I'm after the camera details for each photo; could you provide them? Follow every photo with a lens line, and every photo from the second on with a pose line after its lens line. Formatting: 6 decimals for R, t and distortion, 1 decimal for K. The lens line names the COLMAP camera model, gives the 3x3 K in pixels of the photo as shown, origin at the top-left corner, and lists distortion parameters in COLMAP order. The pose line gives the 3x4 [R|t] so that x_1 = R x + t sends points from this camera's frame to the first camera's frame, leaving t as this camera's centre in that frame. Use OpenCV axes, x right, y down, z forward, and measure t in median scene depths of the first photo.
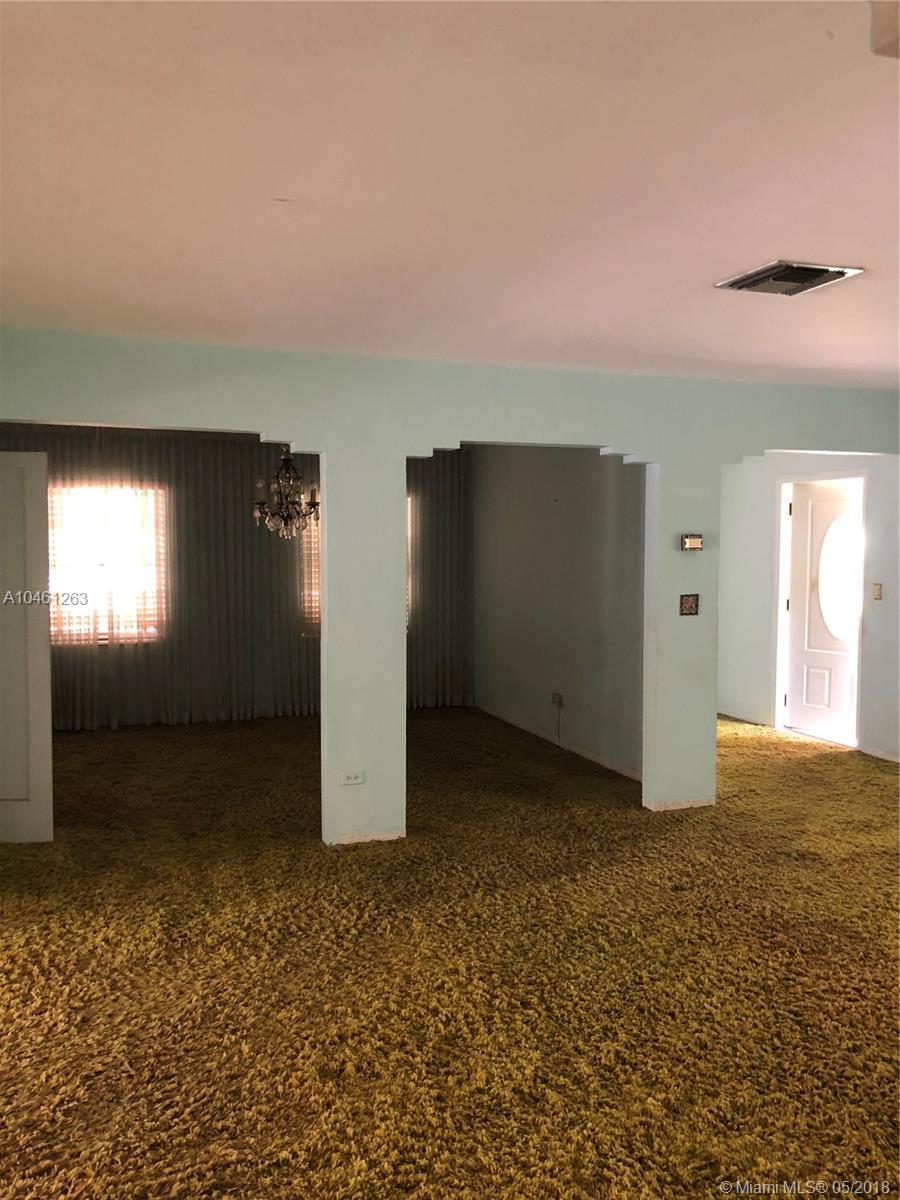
lens RADIAL K [[982.9, 0, 450.0], [0, 982.9, 600.0], [0, 0, 1]] dist [-0.004865, -0.005959]
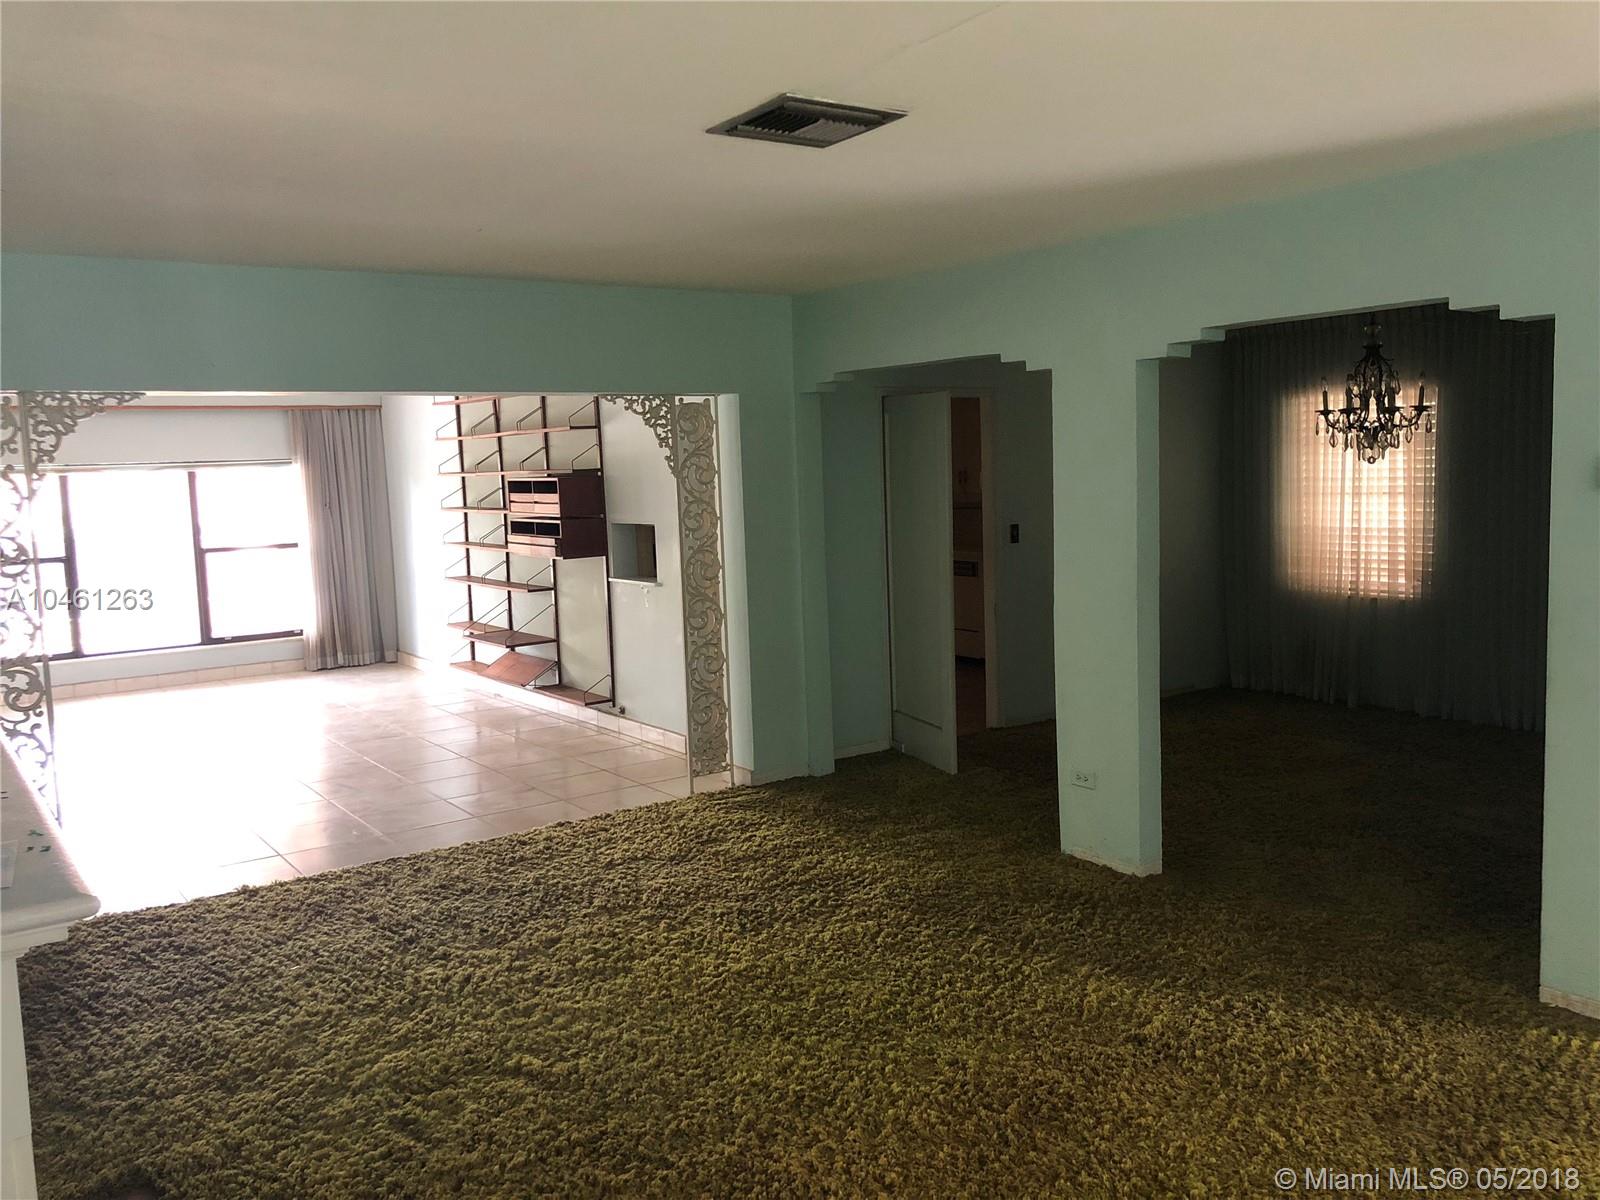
lens RADIAL K [[1312.2, 0, 800.0], [0, 1312.2, 600.0], [0, 0, 1]] dist [0.016945, 0.002659]
pose [[0.258601, 0.091024, -0.961686, 0.877888], [-0.028878, 0.995834, 0.086491, -0.047786], [0.965553, 0.005405, 0.260152, 0.523530]]
